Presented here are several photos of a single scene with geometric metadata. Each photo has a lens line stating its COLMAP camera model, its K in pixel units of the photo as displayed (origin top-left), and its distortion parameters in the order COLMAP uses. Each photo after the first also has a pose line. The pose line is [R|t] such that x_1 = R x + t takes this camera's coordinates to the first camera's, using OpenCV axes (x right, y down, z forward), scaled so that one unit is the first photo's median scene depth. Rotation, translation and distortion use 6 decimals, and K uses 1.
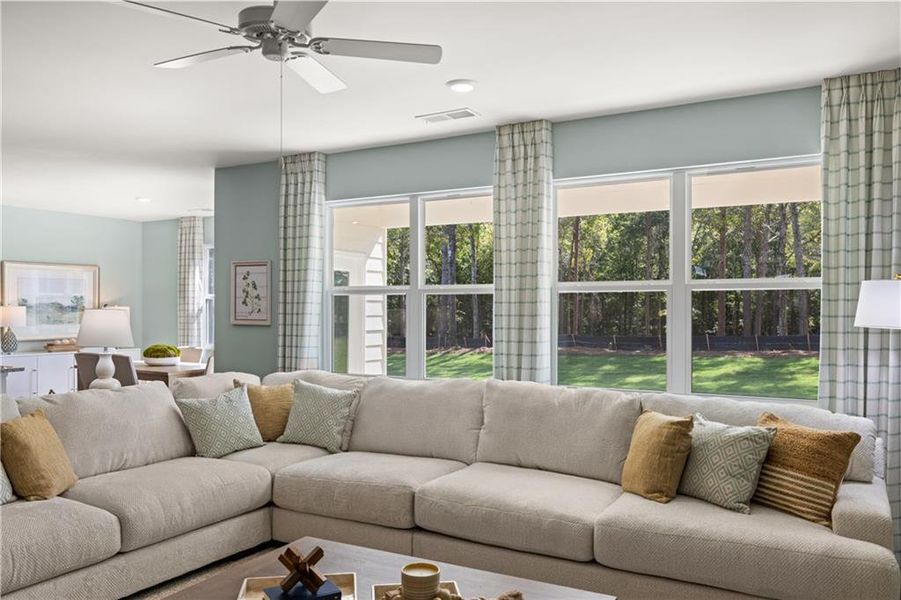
lens RADIAL K [[718.5, 0, 468.7], [0, 718.5, 312.2], [0, 0, 1]] dist [0.001961, -0.013776]
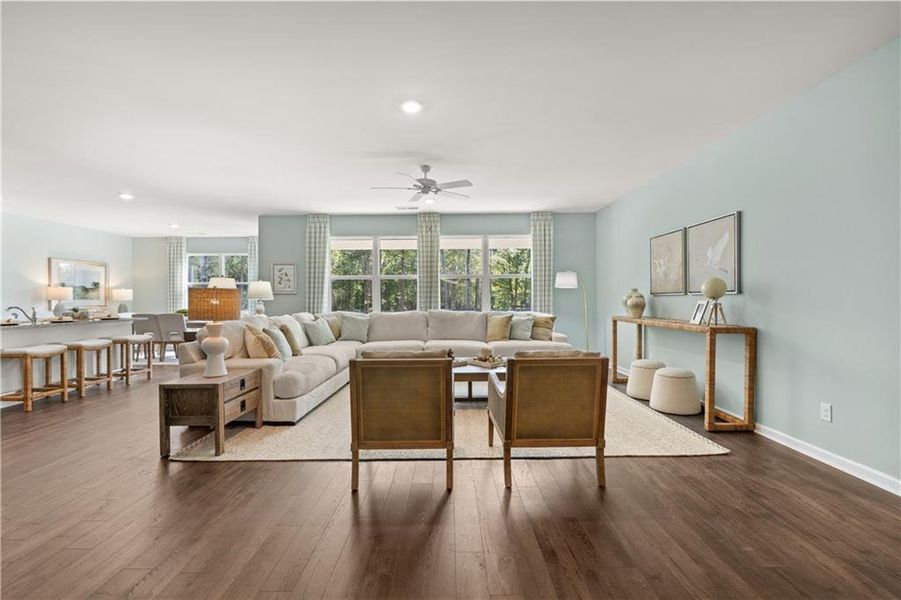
lens RADIAL K [[395.5, 0, 456.1], [0, 395.5, 297.9], [0, 0, 1]] dist [-0.011390, -0.000417]
pose [[0.866940, -0.005543, 0.498382, -0.548275], [0.012180, 0.999875, -0.010065, 0.059334], [-0.498264, 0.014796, 0.866899, -0.286084]]
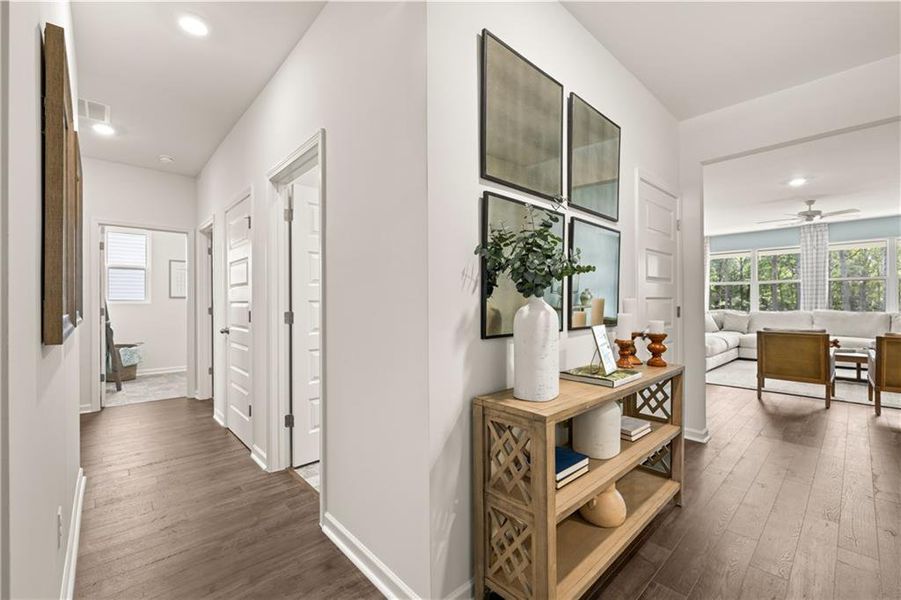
lens RADIAL K [[376.6, 0, 446.9], [0, 376.6, 300.9], [0, 0, 1]] dist [0.002159, 0.000217]
pose [[0.948373, -0.009991, -0.316999, -0.845848], [0.007623, 0.999933, -0.008708, 0.052928], [0.317064, 0.005842, 0.948386, -0.915023]]
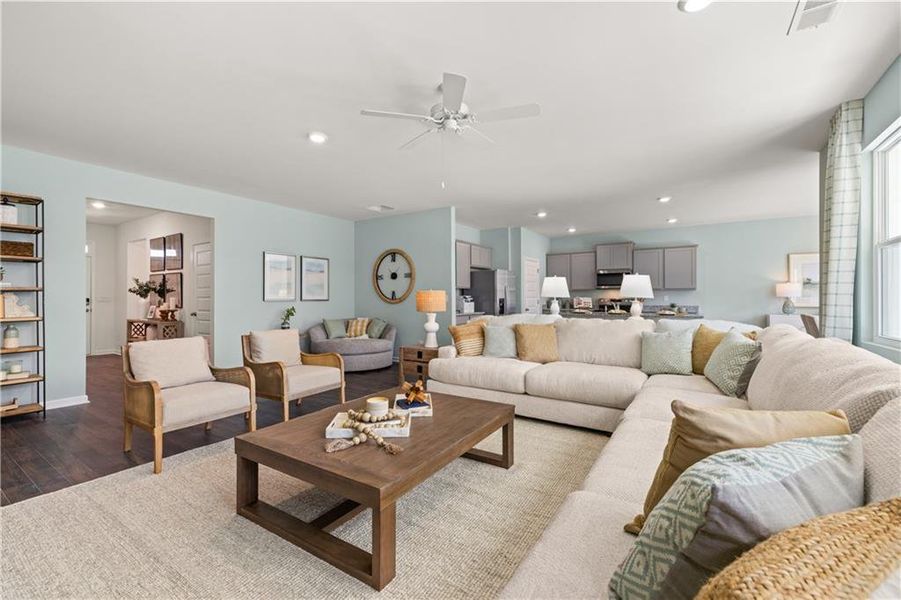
lens RADIAL K [[395.5, 0, 441.4], [0, 395.5, 296.8], [0, 0, 1]] dist [-0.011390, -0.000417]
pose [[-0.074596, -0.003474, -0.997208, 0.411366], [-0.008617, 0.999959, -0.002839, 0.049408], [0.997177, 0.008381, -0.074623, 0.576596]]
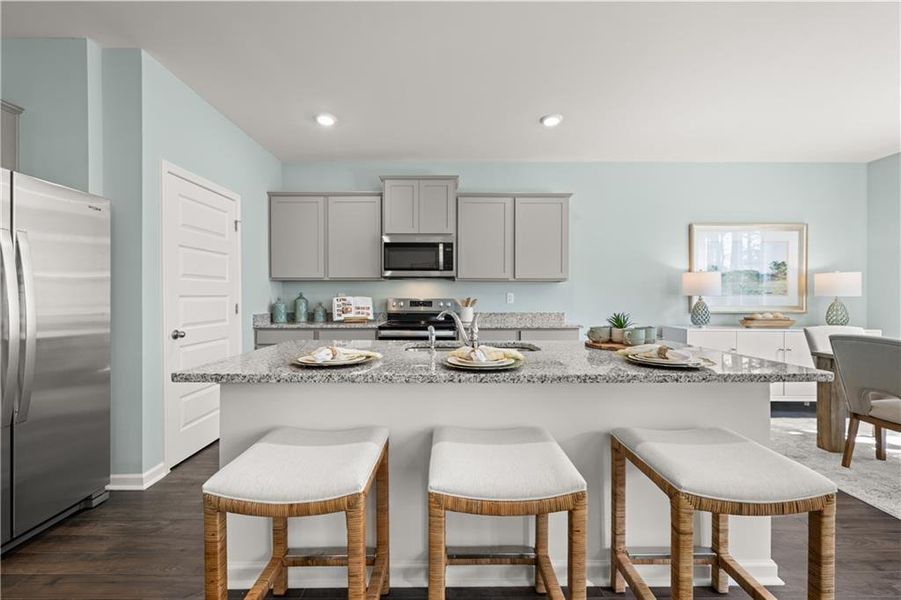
lens RADIAL K [[373.0, 0, 449.1], [0, 373.0, 297.3], [0, 0, 1]] dist [-0.001677, -0.000343]
pose [[0.482697, -0.003751, -0.875780, -0.678266], [-0.007784, 0.999933, -0.008573, 0.048487], [0.875753, 0.010955, 0.482635, 0.890778]]
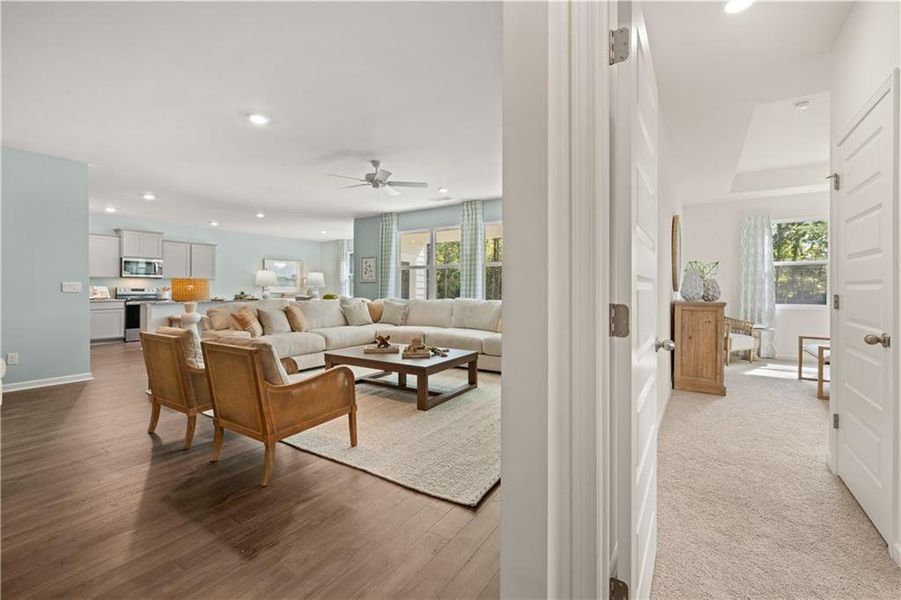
lens RADIAL K [[395.5, 0, 457.9], [0, 395.5, 288.5], [0, 0, 1]] dist [-0.011390, -0.000417]
pose [[0.997537, 0.000434, -0.070141, 0.123476], [-0.001149, 0.999948, -0.010146, 0.065492], [0.070132, 0.010201, 0.997486, -0.413063]]
